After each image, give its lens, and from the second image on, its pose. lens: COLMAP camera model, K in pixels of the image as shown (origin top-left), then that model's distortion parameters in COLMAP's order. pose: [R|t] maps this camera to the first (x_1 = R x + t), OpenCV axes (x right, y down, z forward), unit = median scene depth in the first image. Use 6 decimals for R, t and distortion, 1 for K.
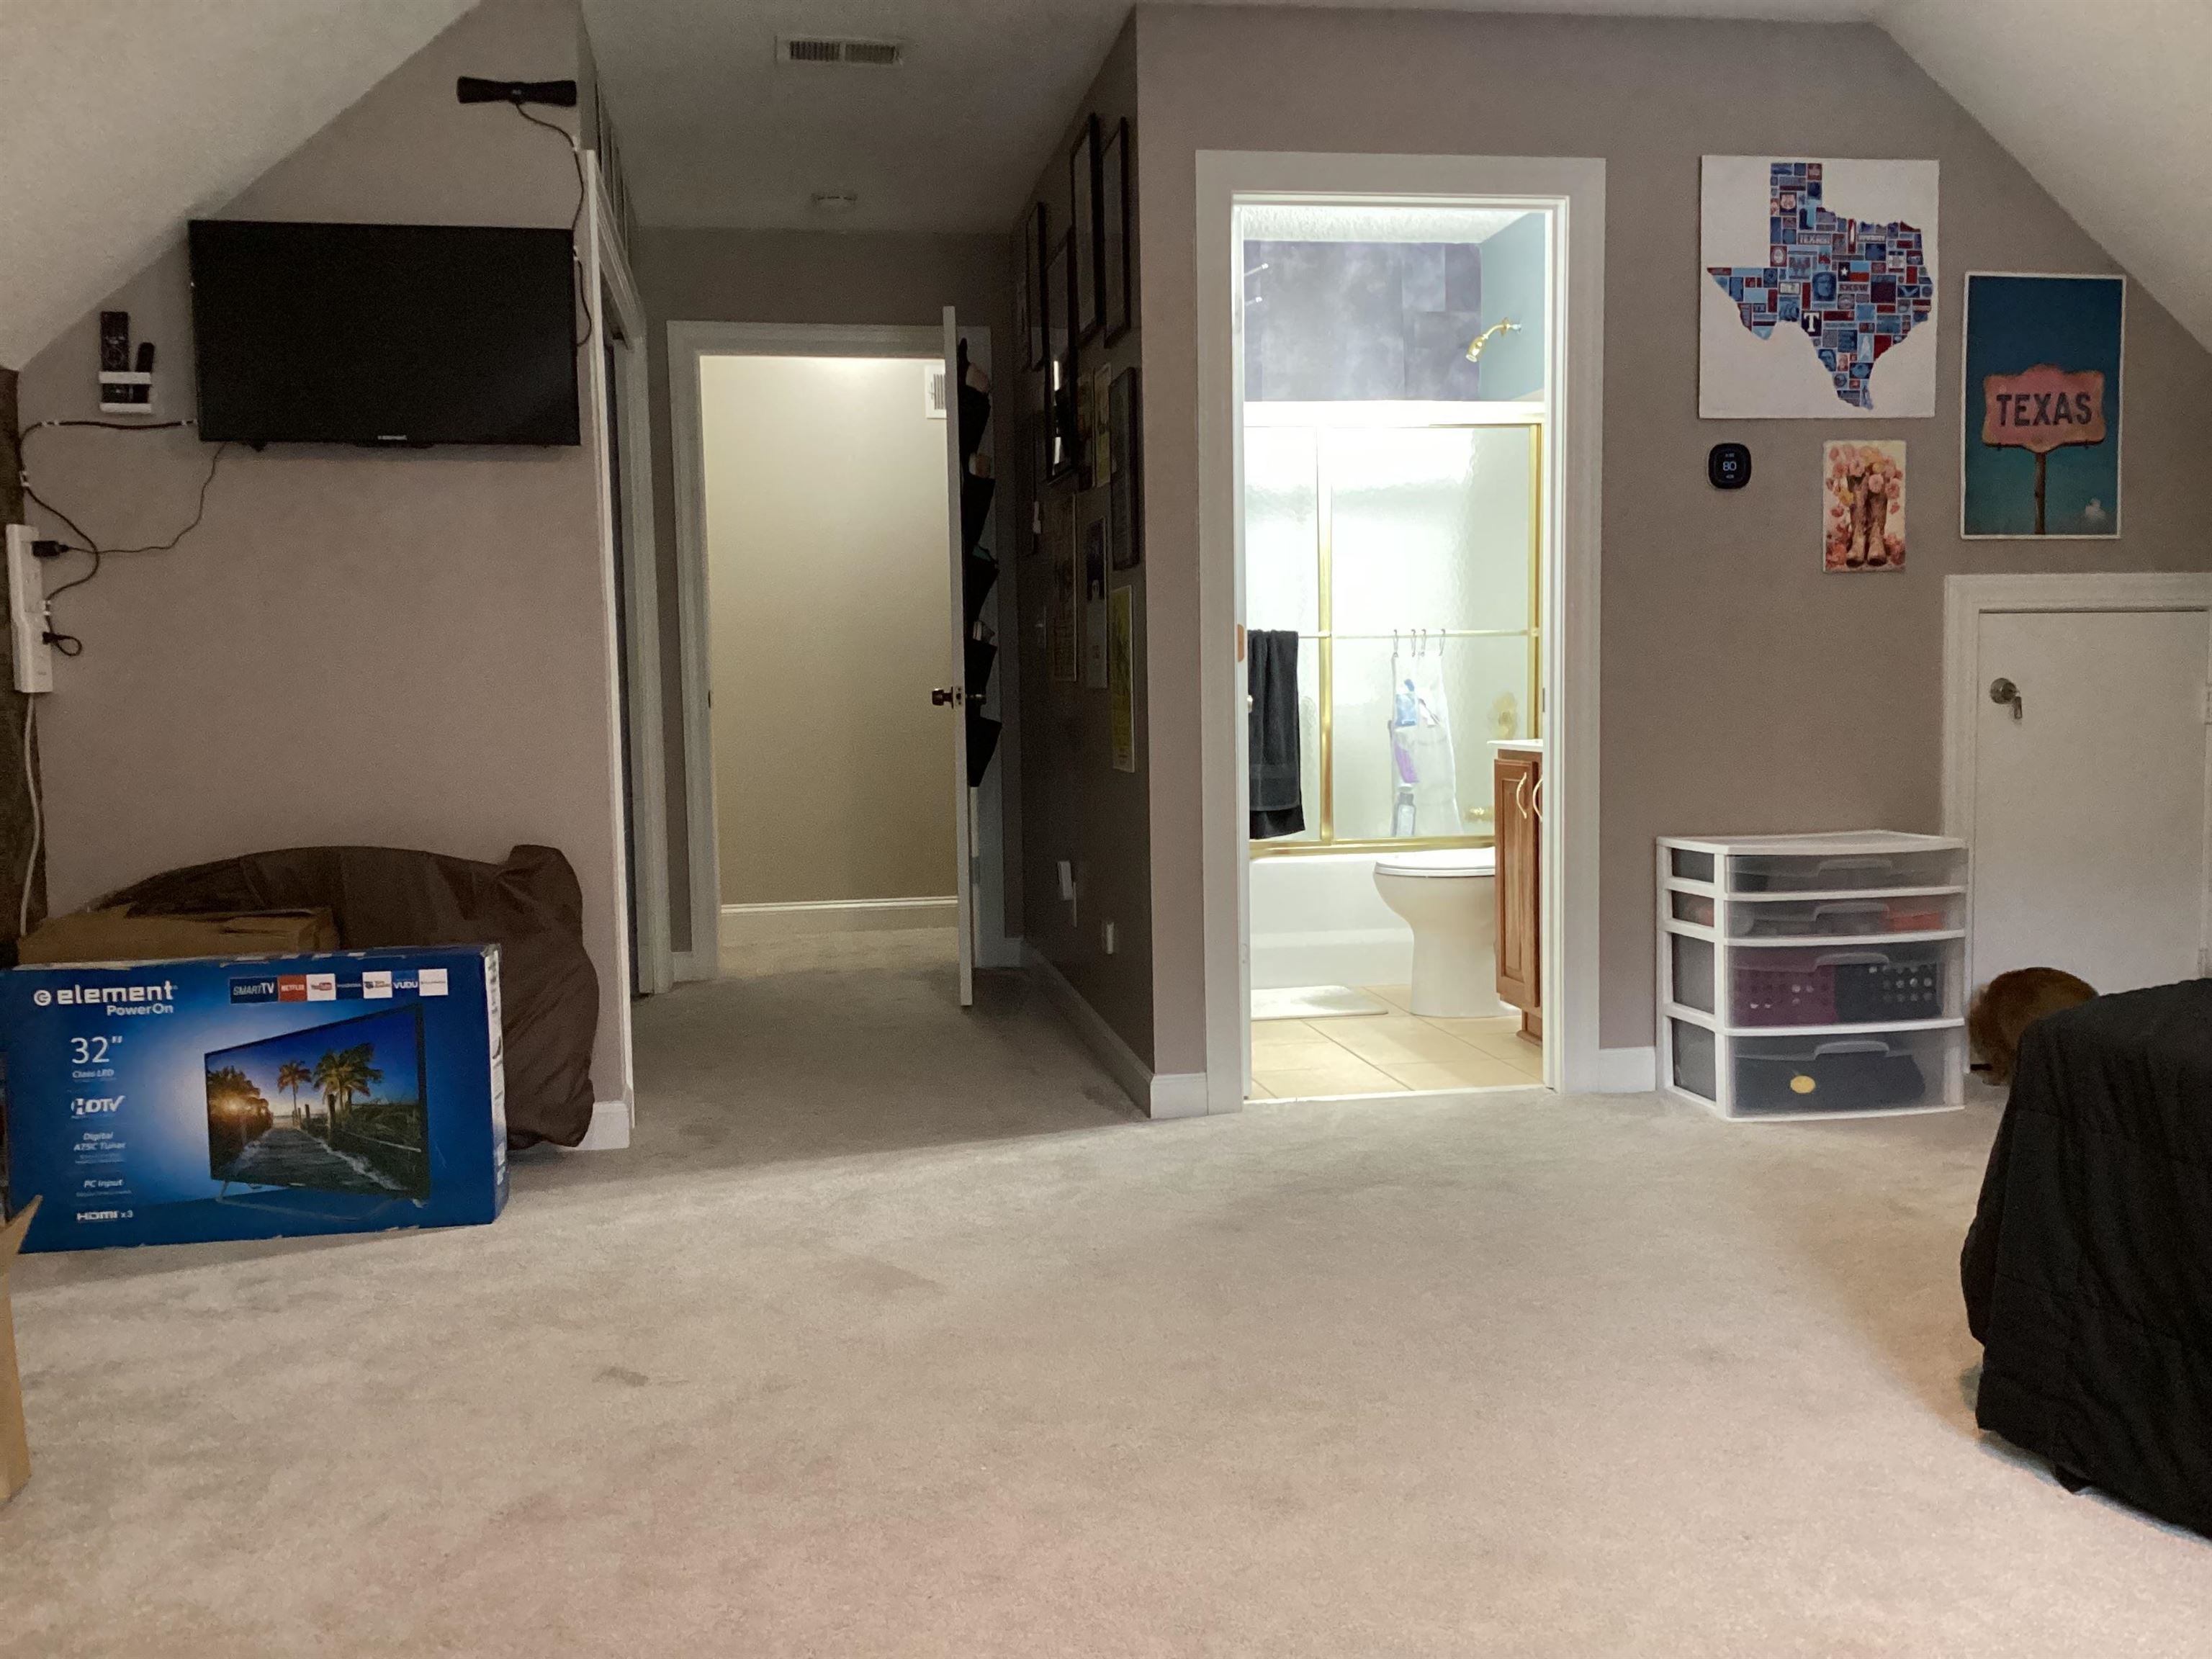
lens RADIAL K [[2006.5, 0, 1105.2], [0, 2006.5, 830.5], [0, 0, 1]] dist [0.020096, 0.000000]
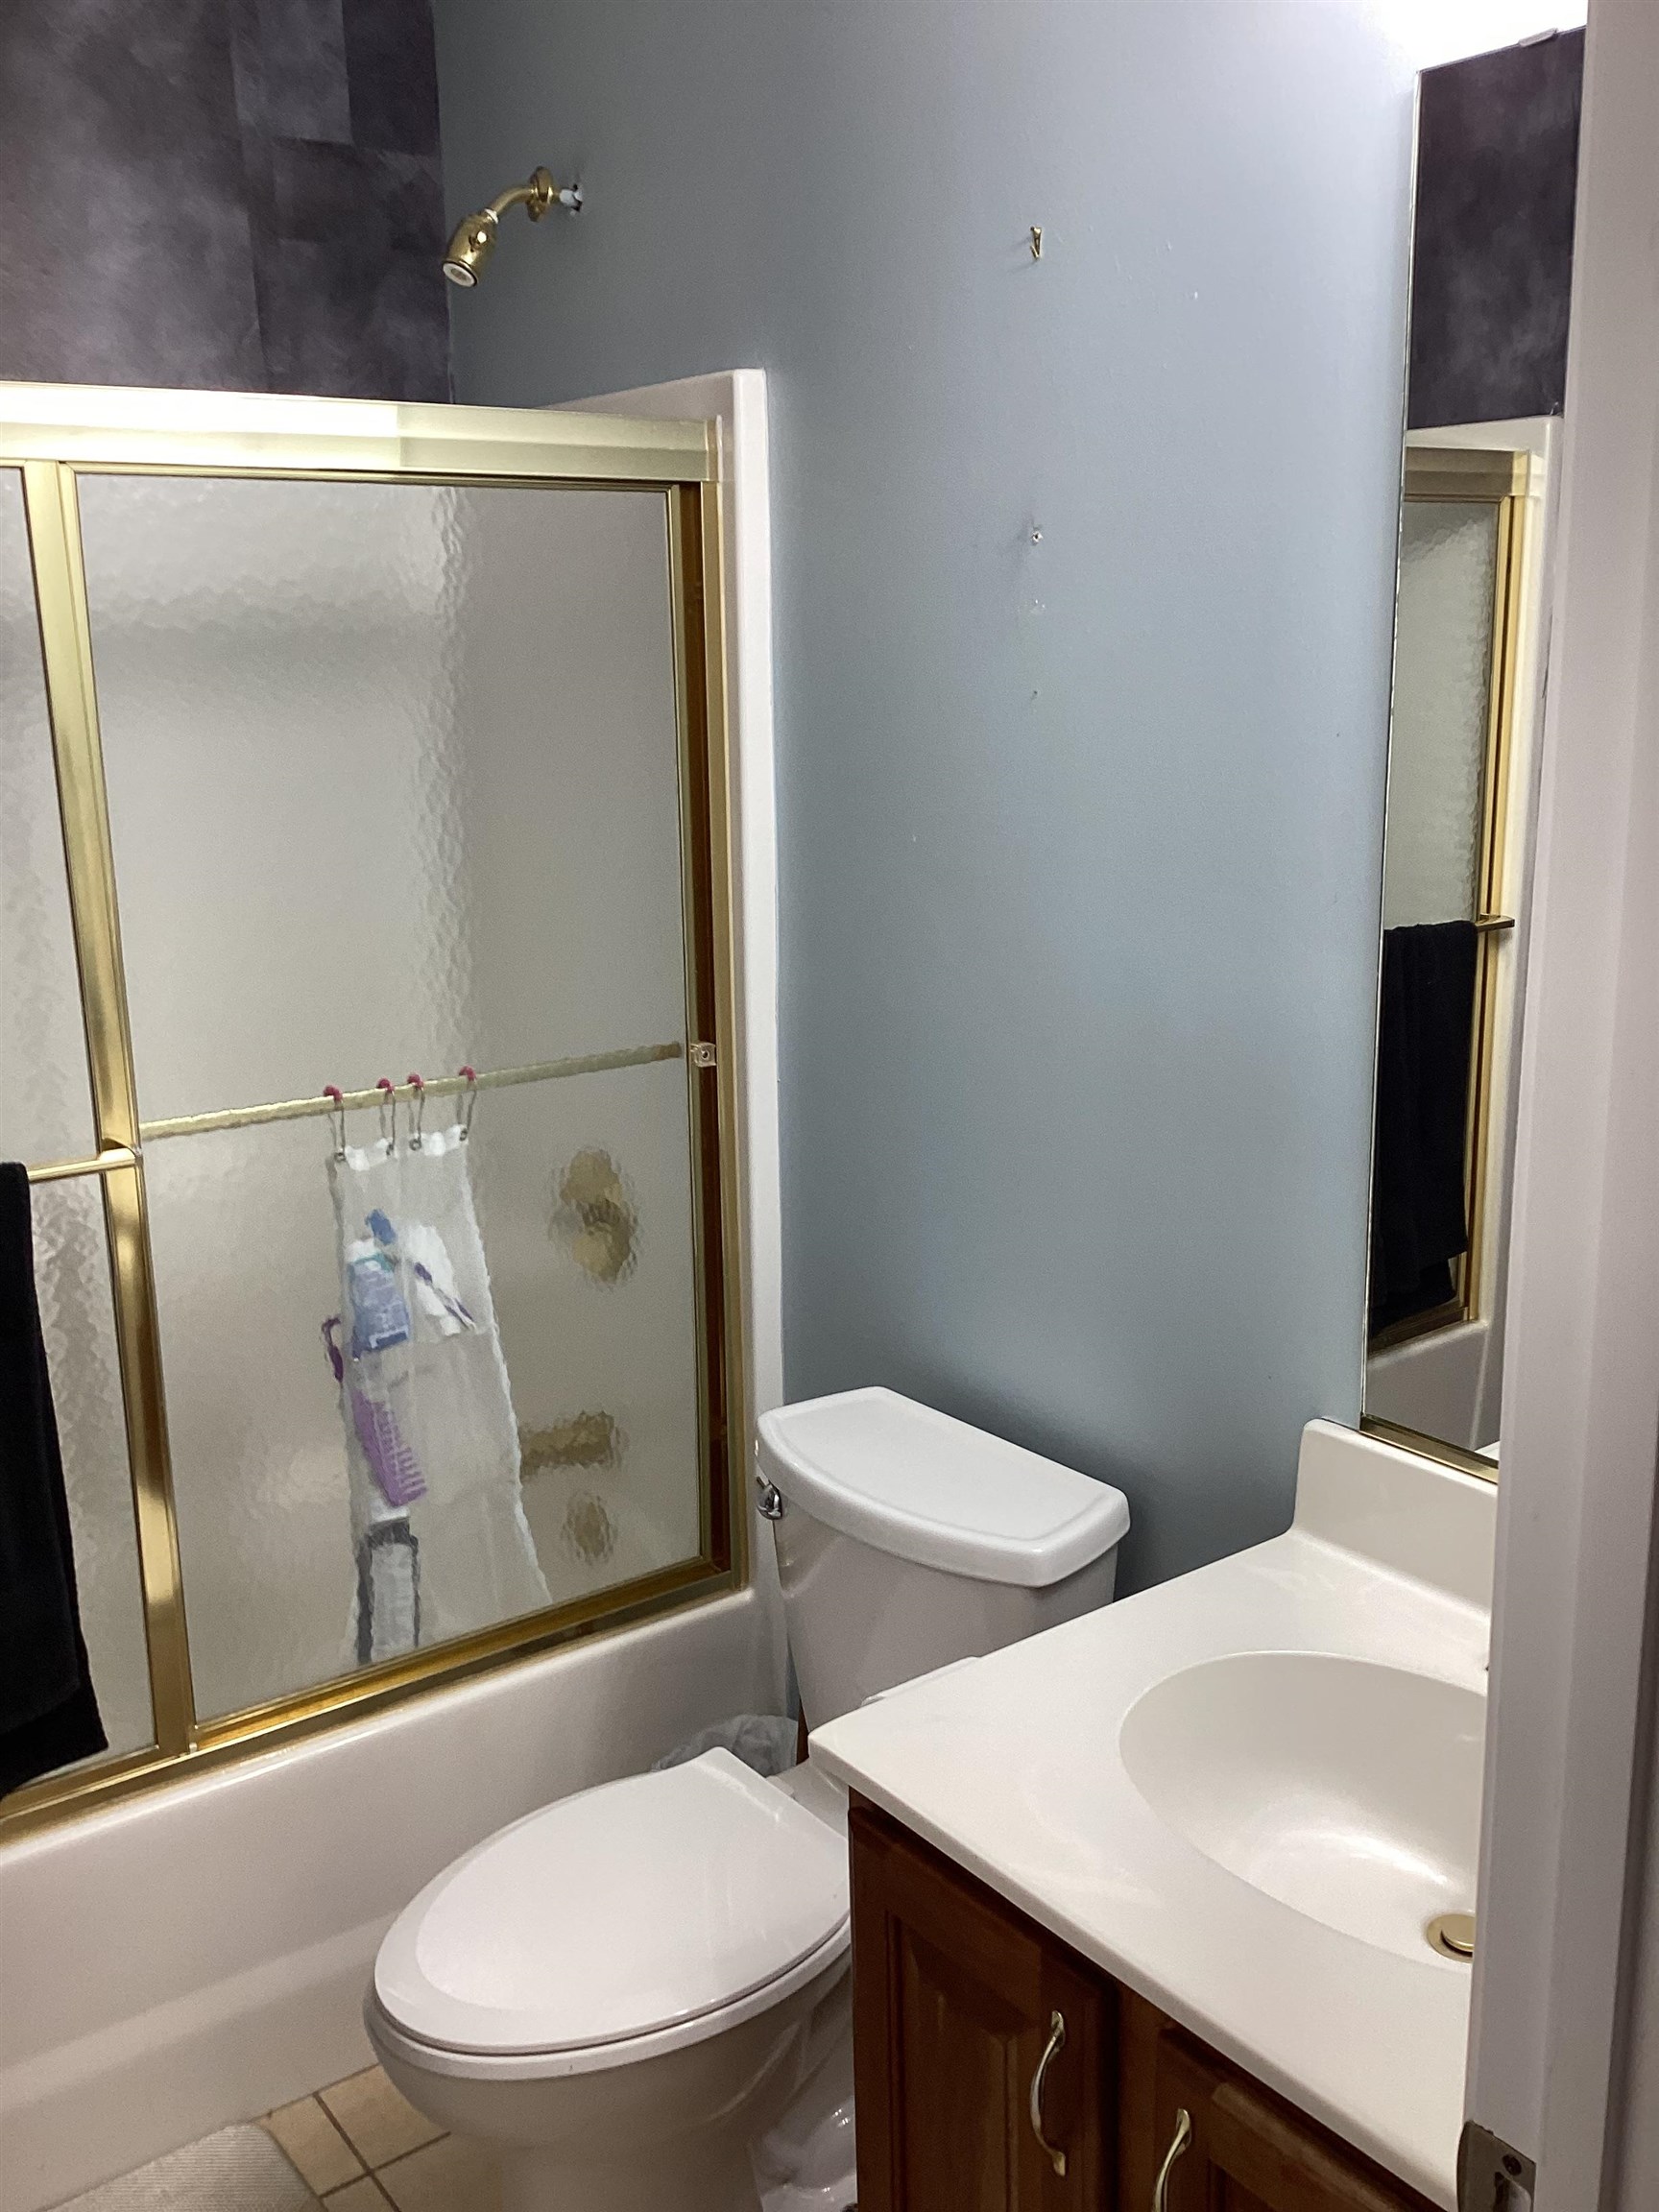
lens RADIAL K [[2006.5, 0, 832.1], [0, 2006.5, 1105.7], [0, 0, 1]] dist [0.020096, 0.000000]
pose [[0.892667, -0.098700, 0.439778, 0.062676], [0.033060, 0.987438, 0.154508, -0.132964], [-0.449504, -0.123385, 0.884716, 0.593489]]
